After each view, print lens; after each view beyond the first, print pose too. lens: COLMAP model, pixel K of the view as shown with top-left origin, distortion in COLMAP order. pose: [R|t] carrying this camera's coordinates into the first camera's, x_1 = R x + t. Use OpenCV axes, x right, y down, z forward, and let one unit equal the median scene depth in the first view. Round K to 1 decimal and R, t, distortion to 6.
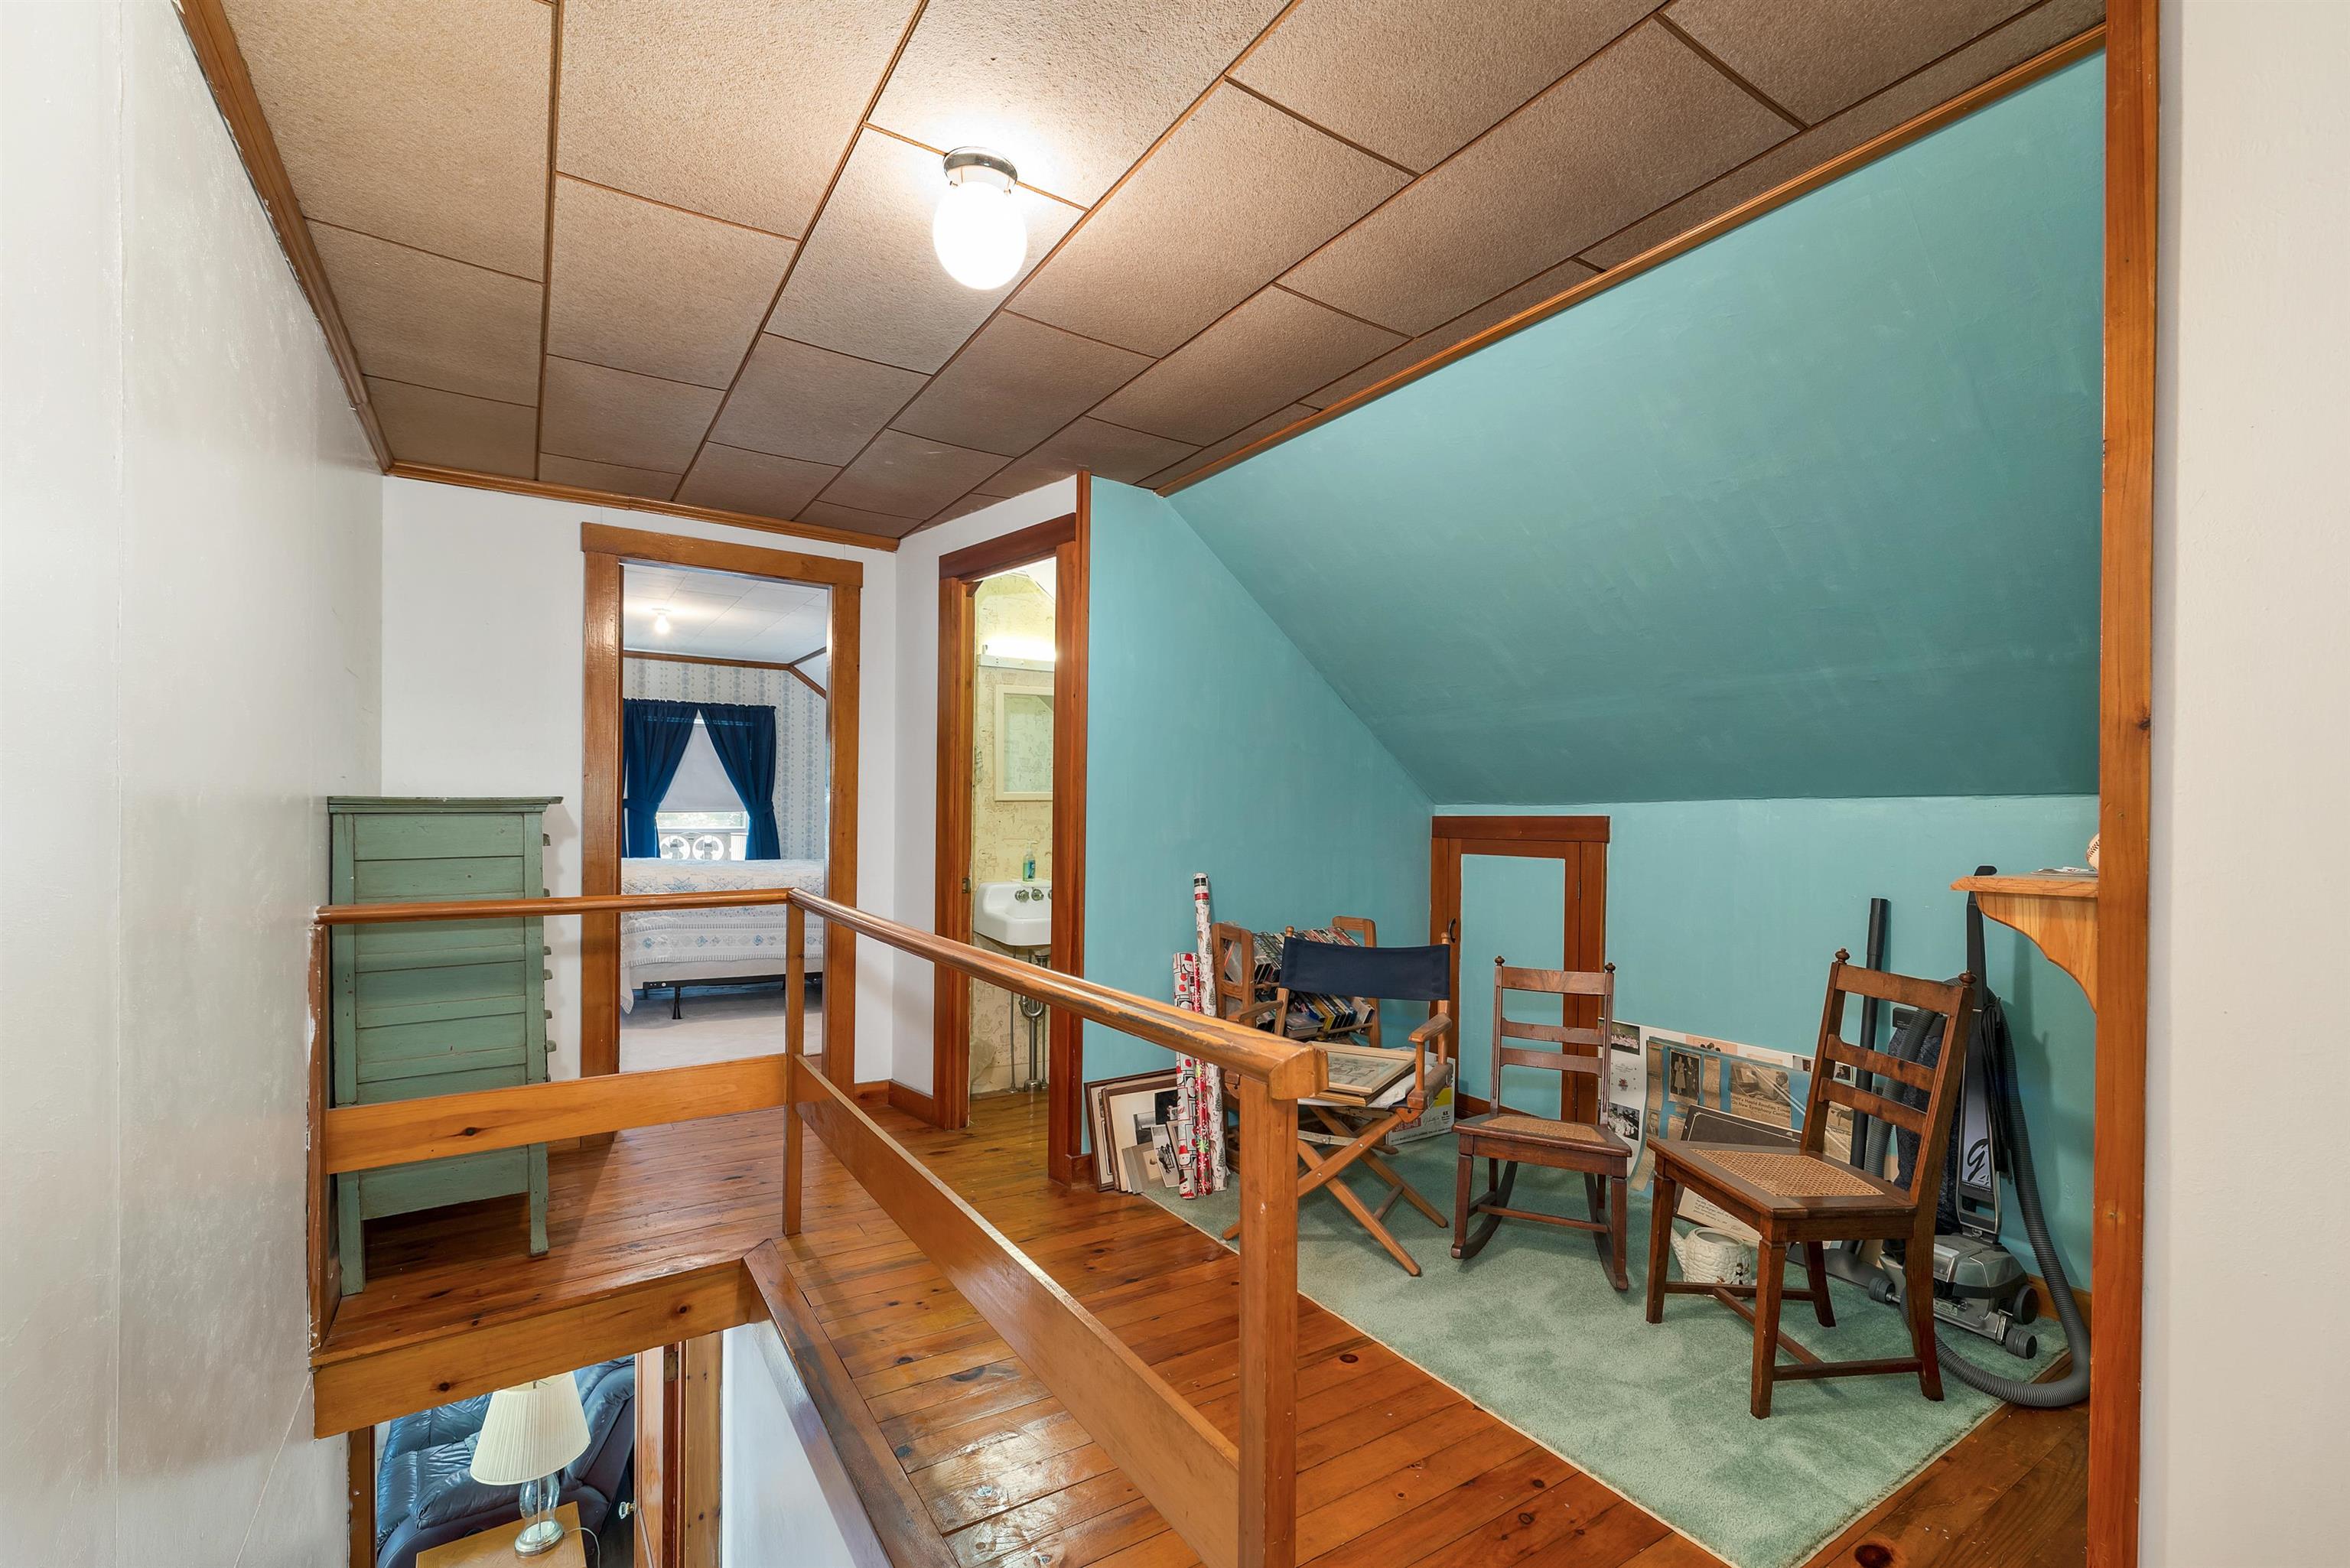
lens RADIAL K [[1008.3, 0, 1174.2], [0, 1008.3, 817.8], [0, 0, 1]] dist [-0.001977, -0.000564]
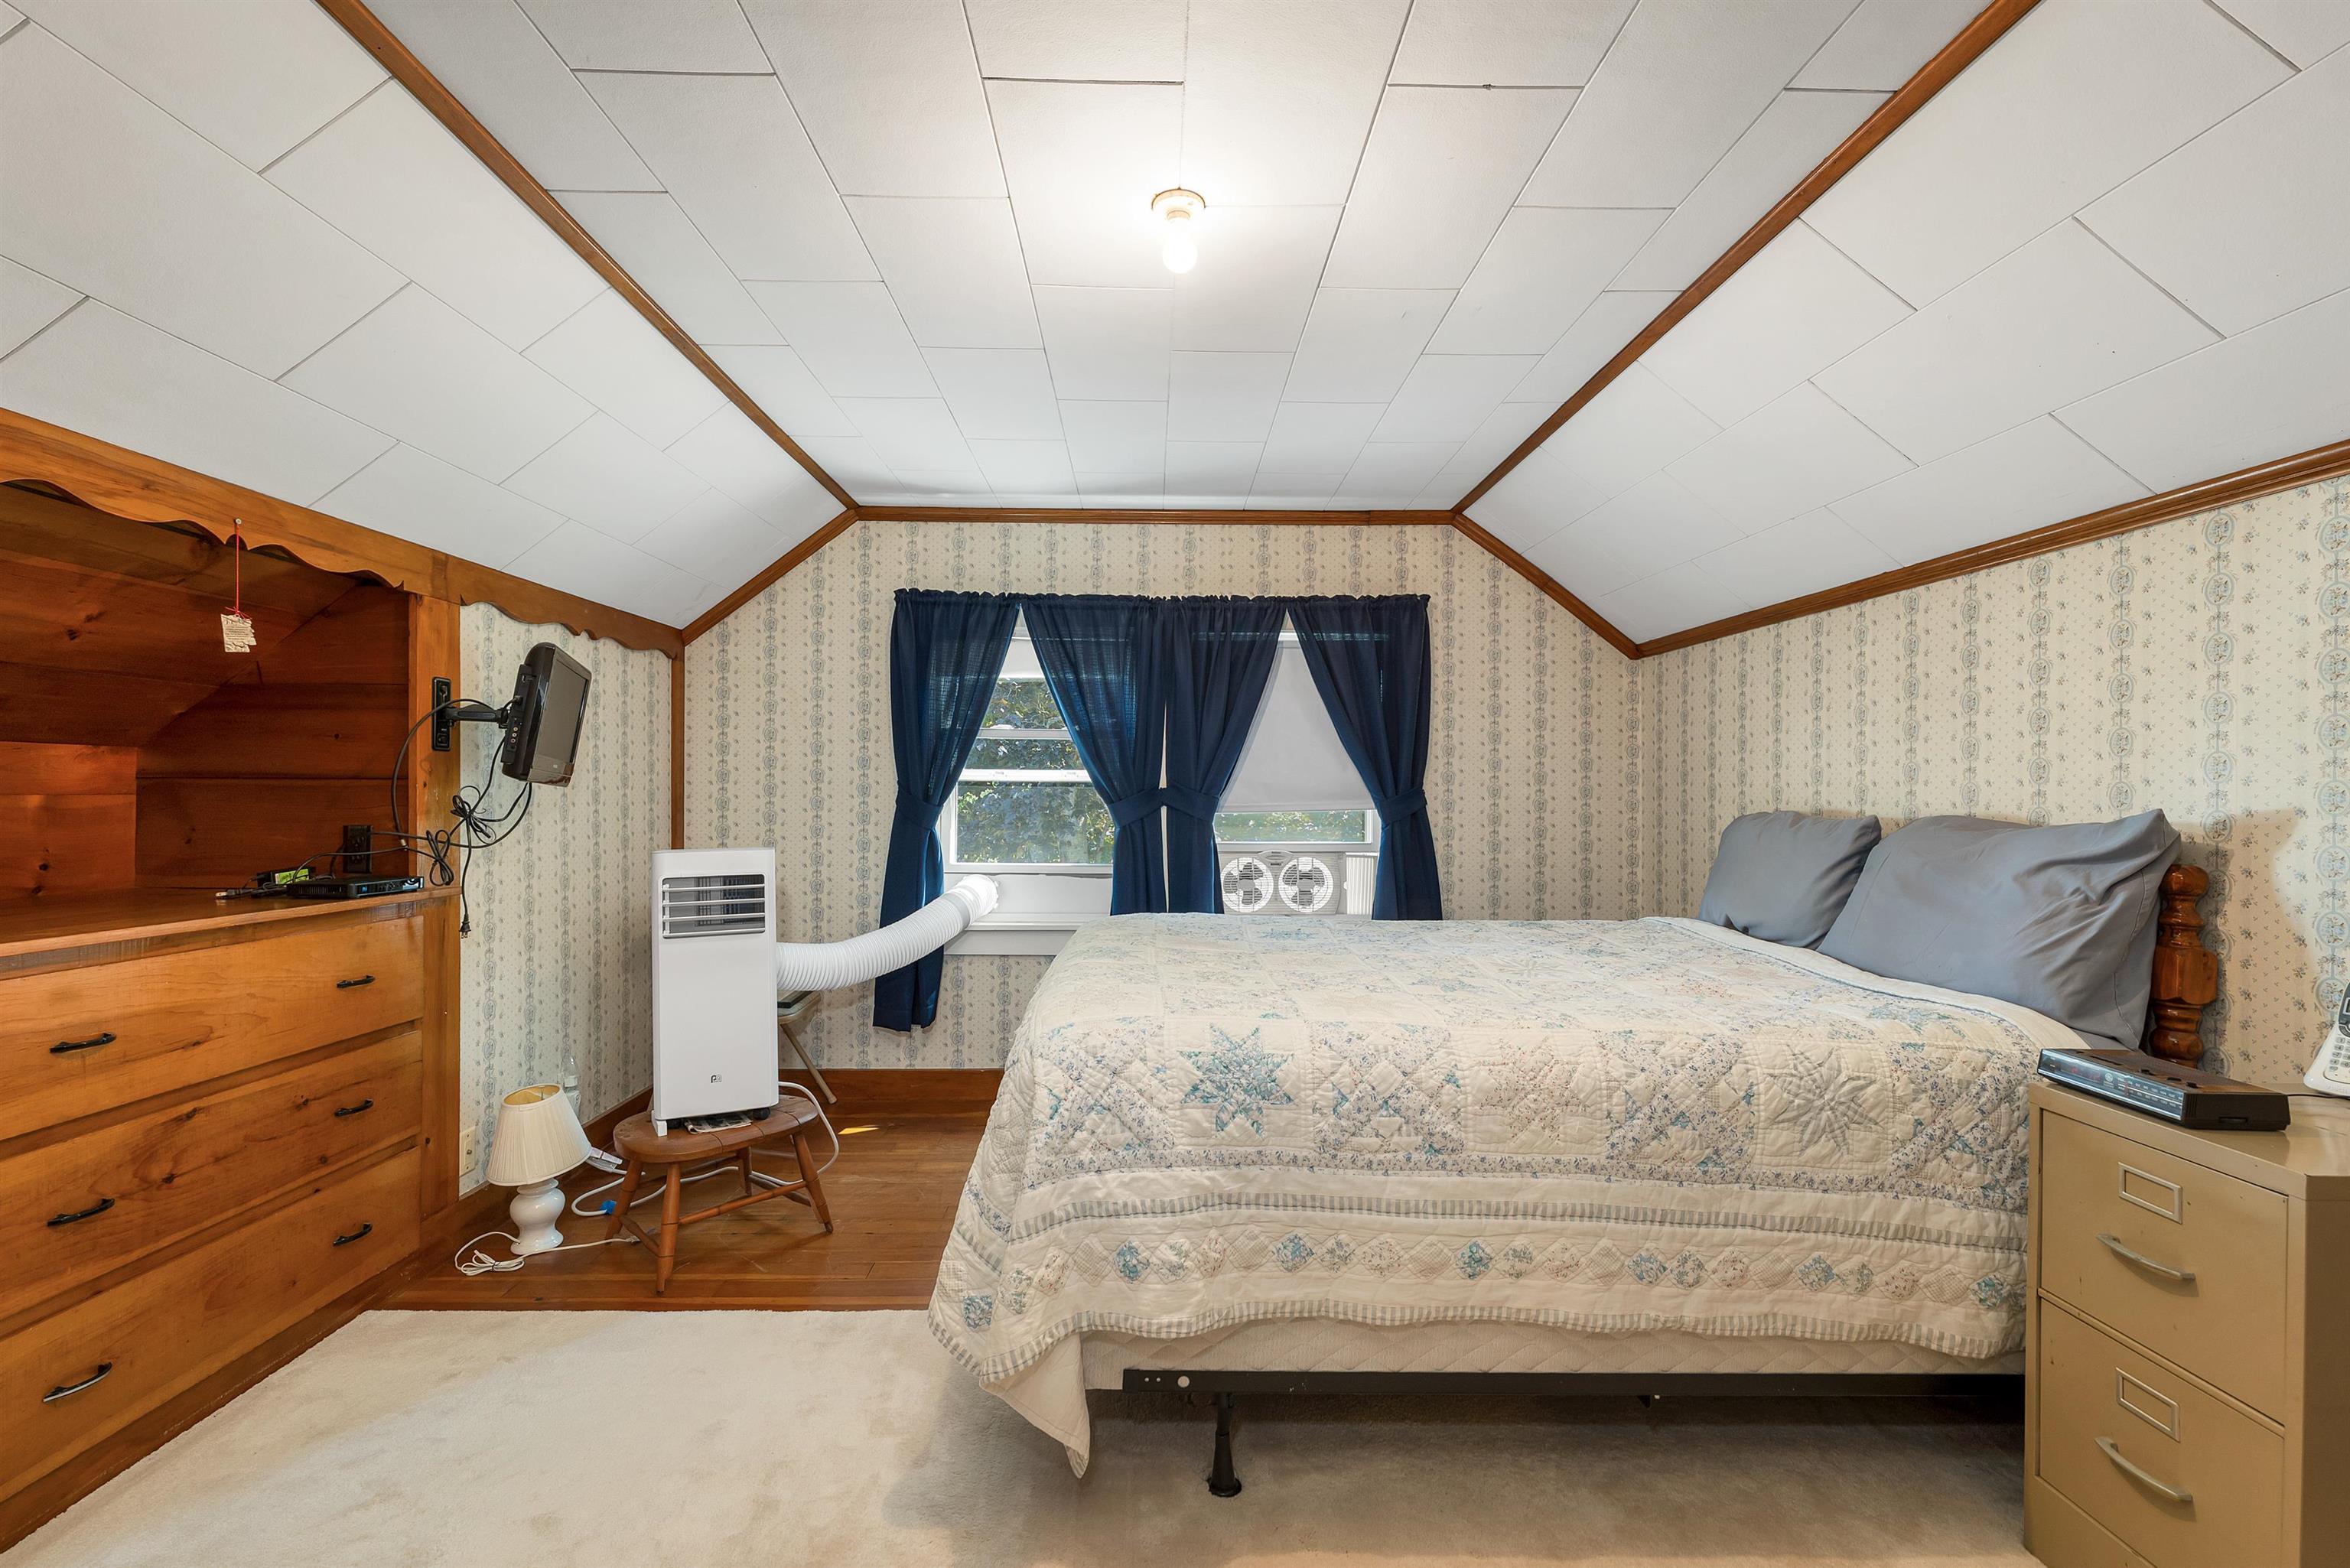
lens RADIAL K [[994.4, 0, 1177.1], [0, 994.4, 825.2], [0, 0, 1]] dist [0.000902, -0.000196]
pose [[0.849533, -0.000077, -0.527536, -0.602283], [0.006340, 0.999929, 0.010063, -0.010832], [0.527498, -0.011893, 0.849473, 1.286920]]
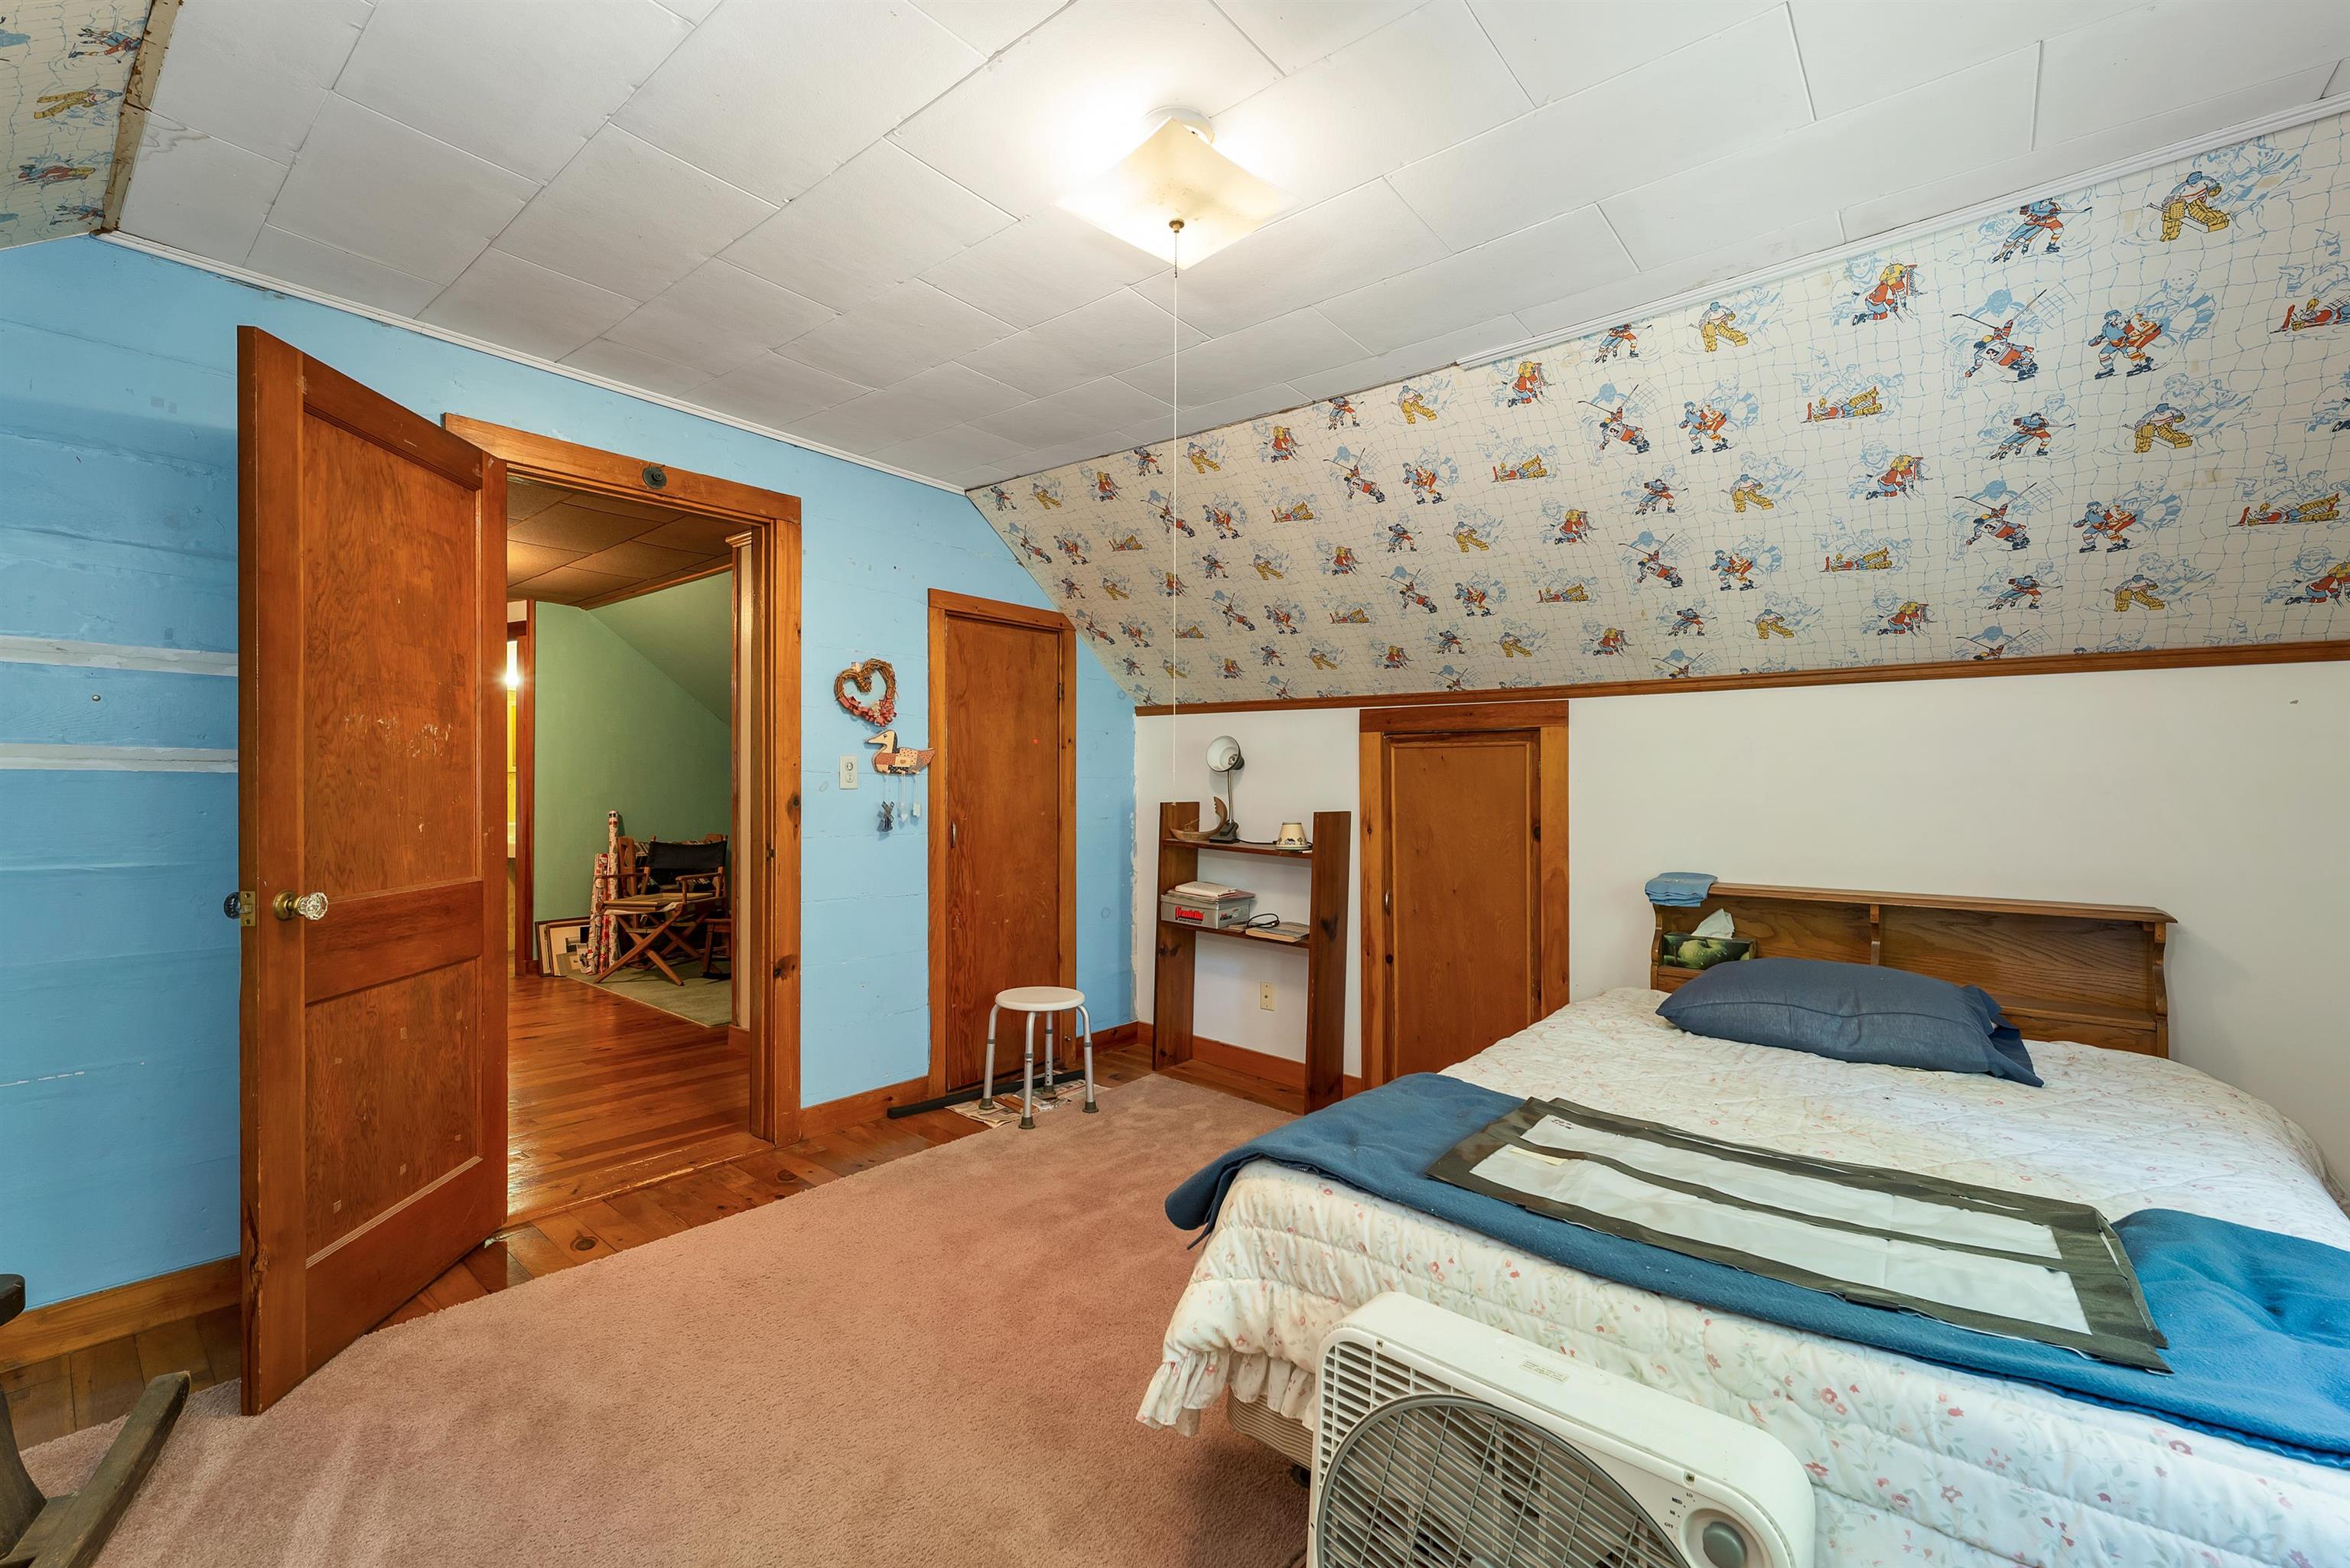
lens RADIAL K [[984.8, 0, 1175.0], [0, 984.8, 784.0], [0, 0, 1]] dist [-0.001462, -0.000118]
pose [[0.952016, -0.001647, 0.306043, 0.489600], [0.001131, 0.999998, 0.001864, 0.003645], [-0.306045, -0.001428, 0.952016, -1.120967]]
